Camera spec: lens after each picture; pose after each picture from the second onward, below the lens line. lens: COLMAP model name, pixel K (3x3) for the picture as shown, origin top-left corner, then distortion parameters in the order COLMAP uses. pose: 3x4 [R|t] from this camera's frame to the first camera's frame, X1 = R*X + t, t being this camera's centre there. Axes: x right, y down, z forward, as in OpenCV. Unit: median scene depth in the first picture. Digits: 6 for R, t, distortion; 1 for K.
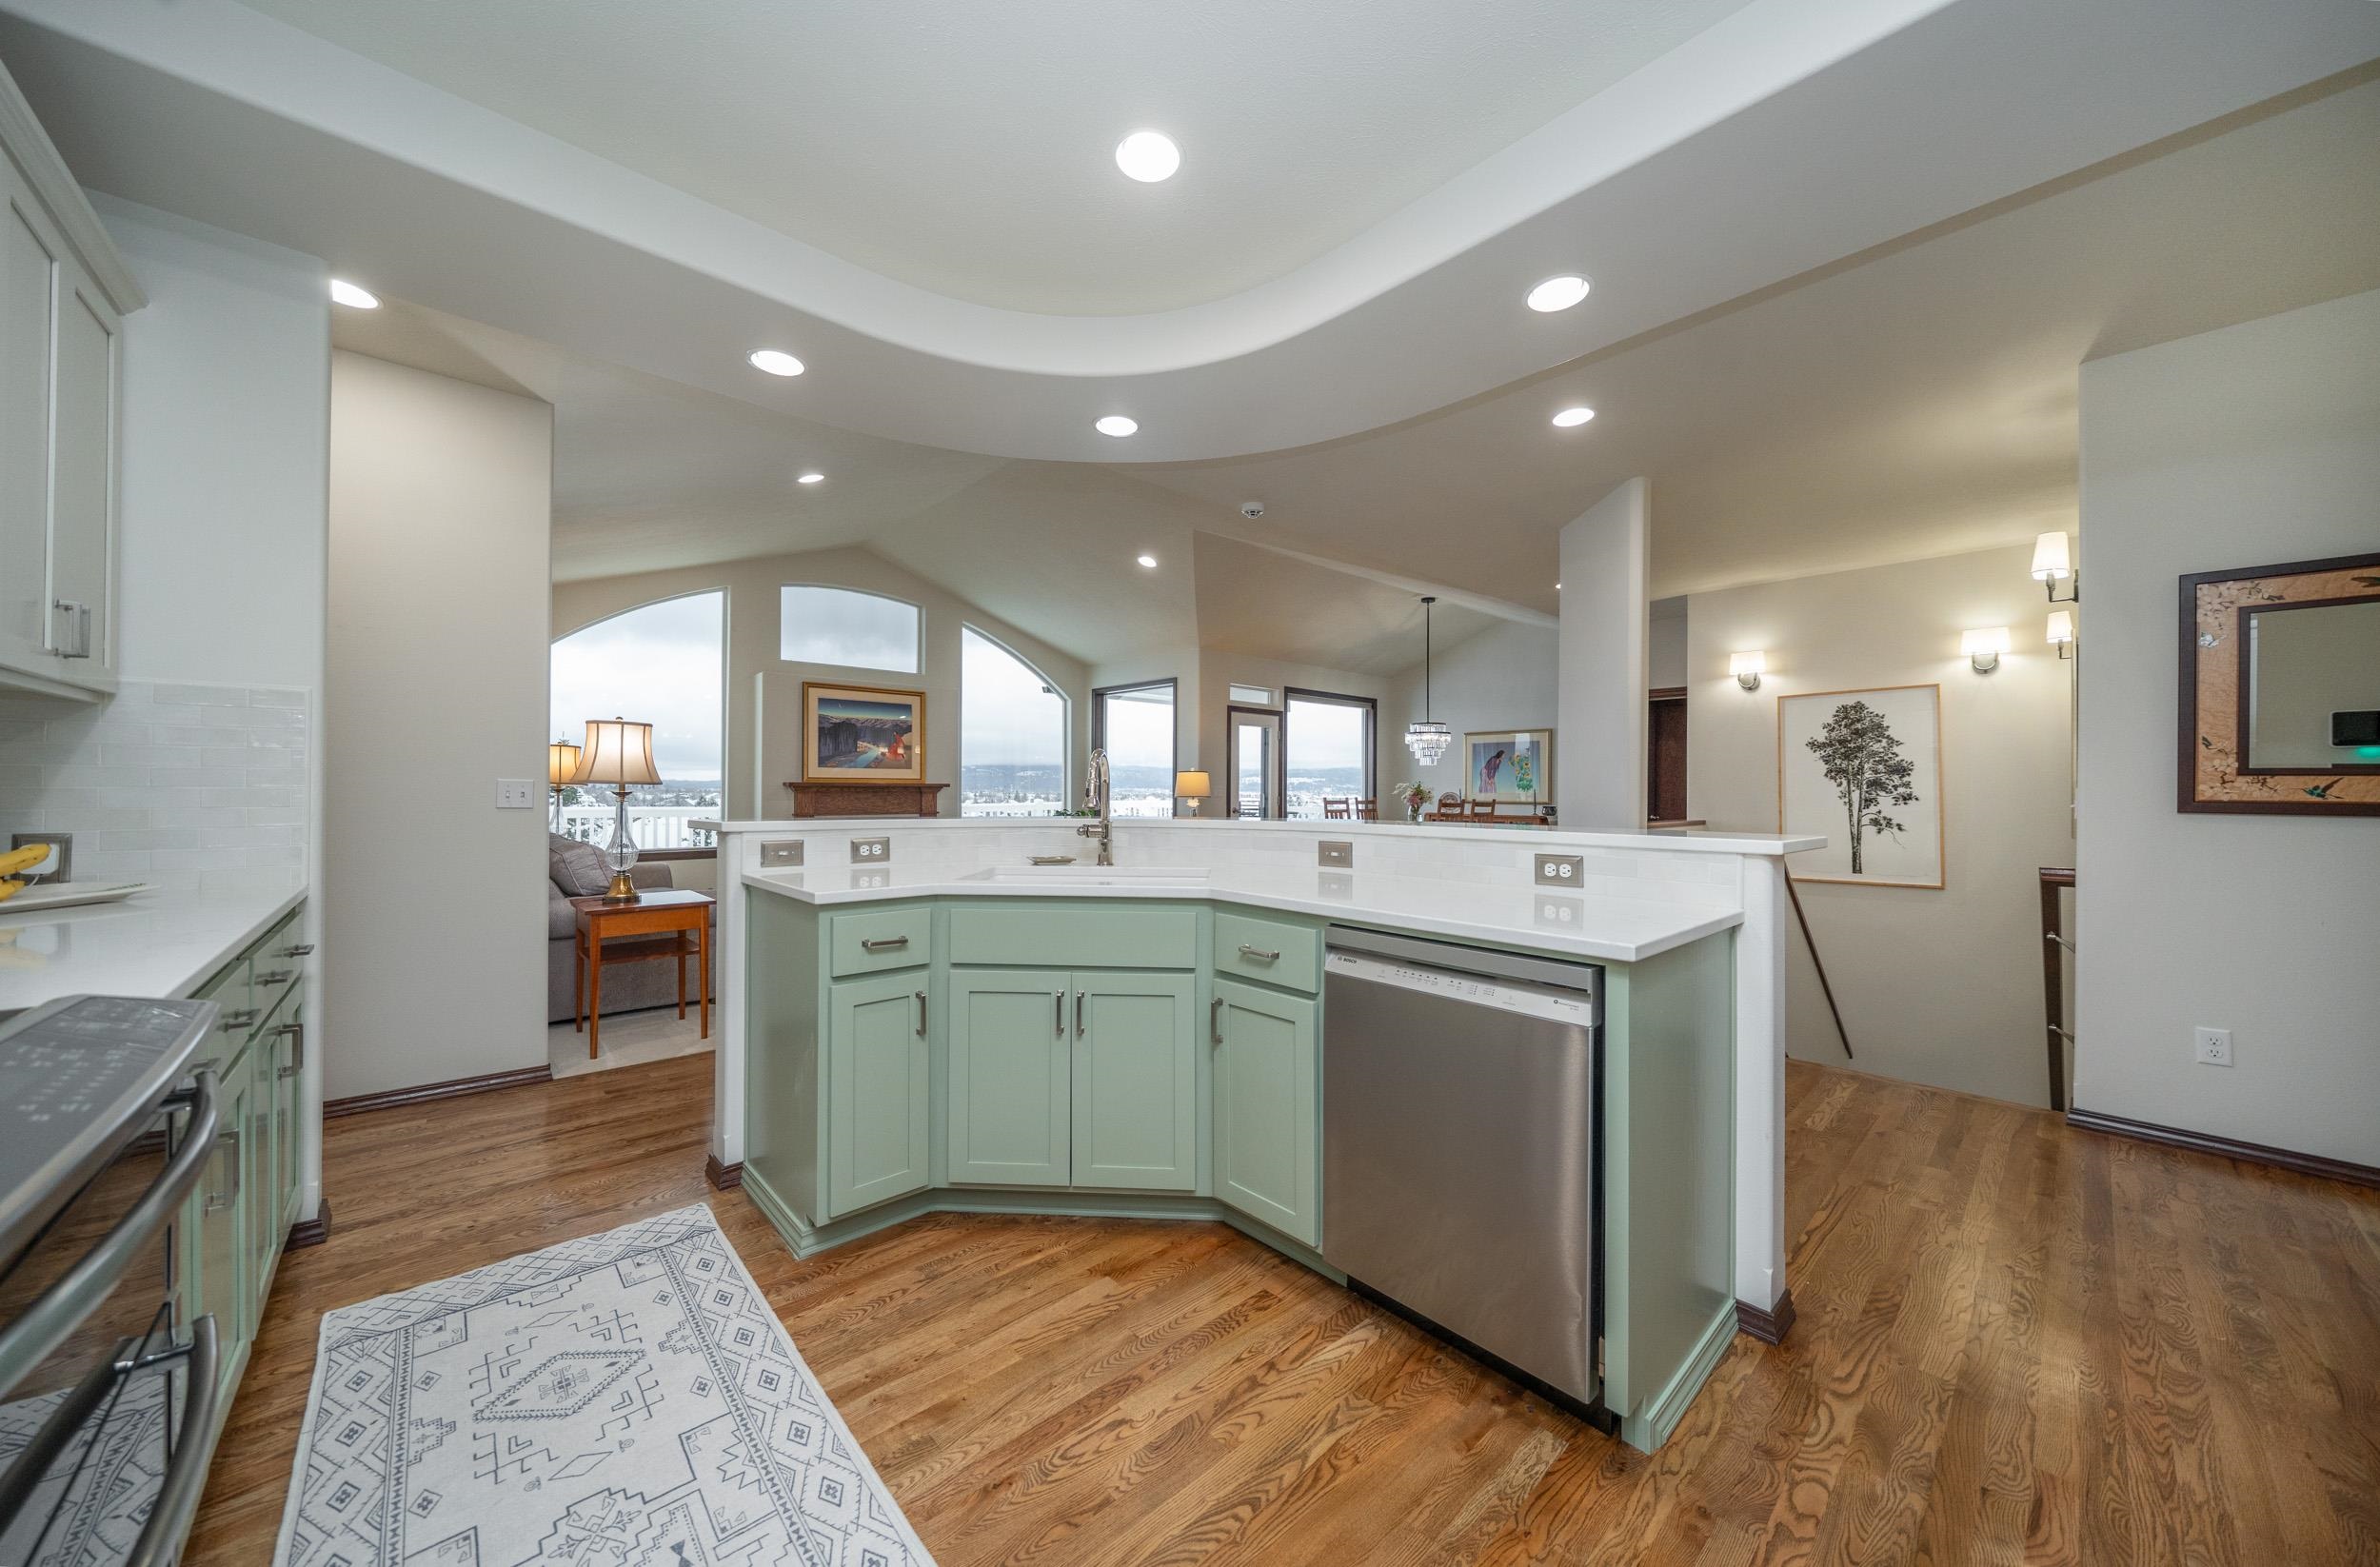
lens RADIAL K [[845.5, 0, 1180.7], [0, 845.5, 783.9], [0, 0, 1]] dist [-0.005944, 0.000413]
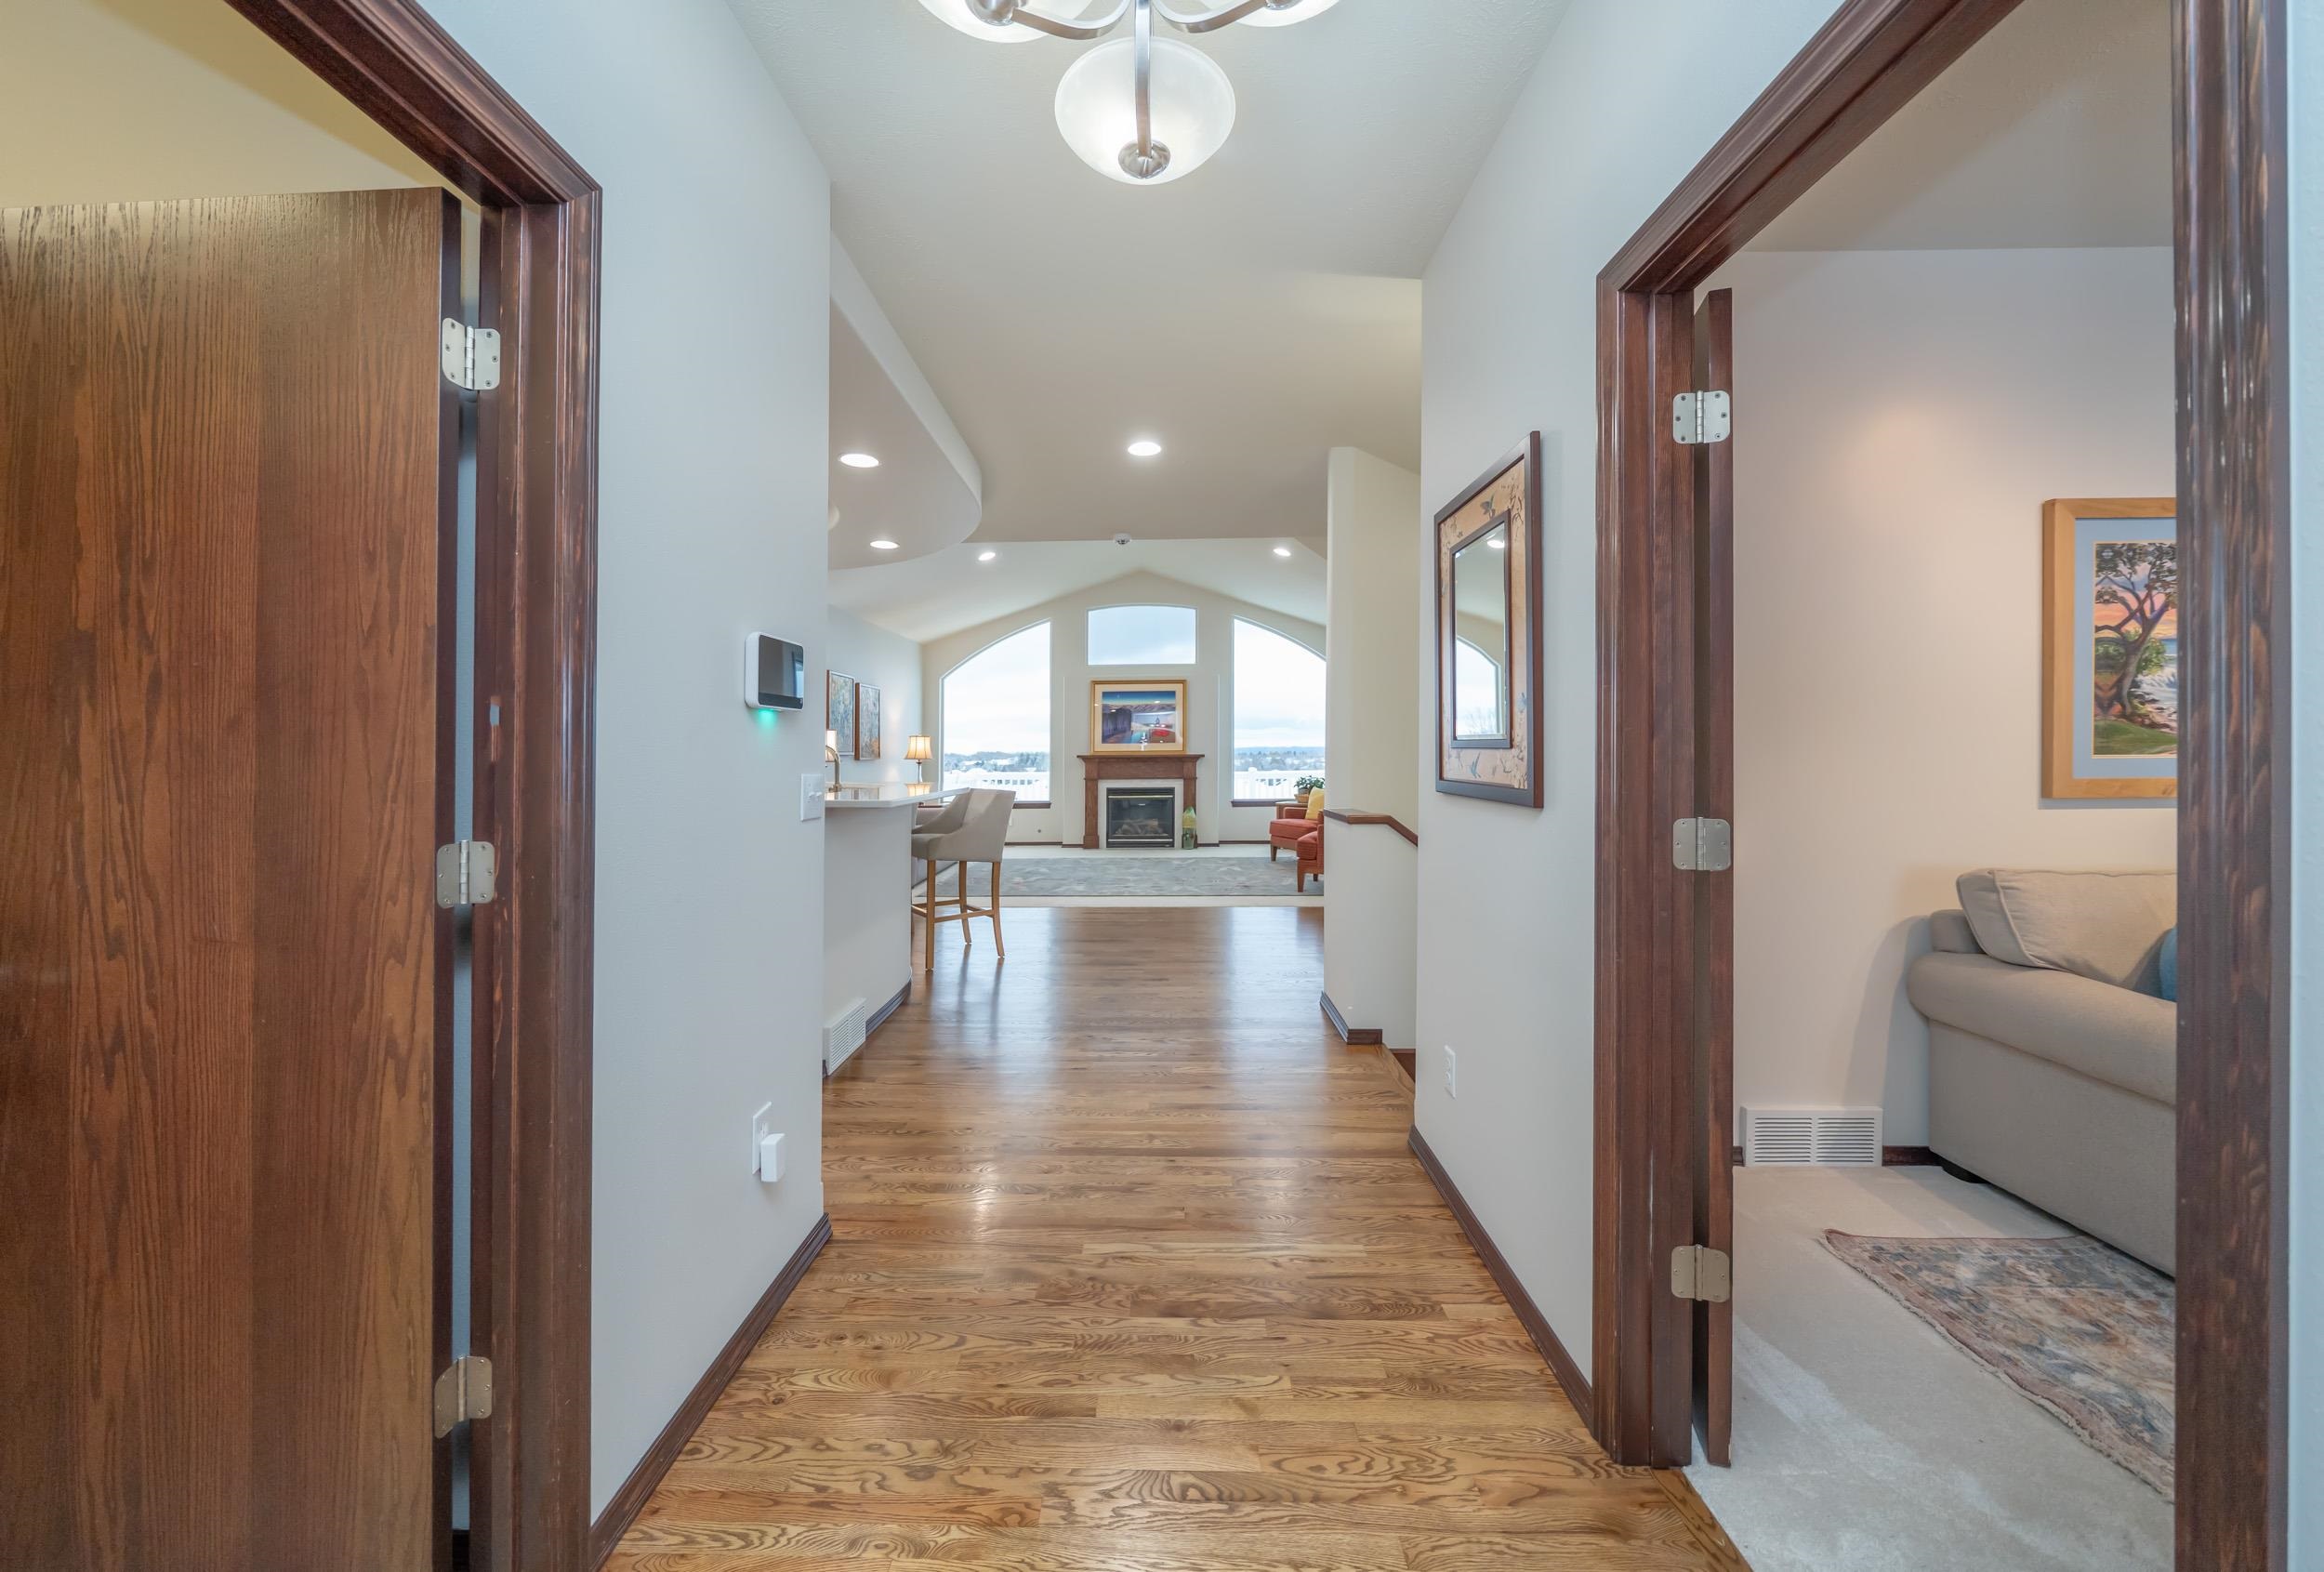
lens RADIAL K [[864.1, 0, 1145.7], [0, 864.1, 761.9], [0, 0, 1]] dist [-0.000234, 0.000000]
pose [[0.721763, -0.001662, -0.692139, 0.607769], [0.014619, 0.999811, 0.012843, -0.007690], [0.691986, -0.019388, 0.721650, 0.058970]]
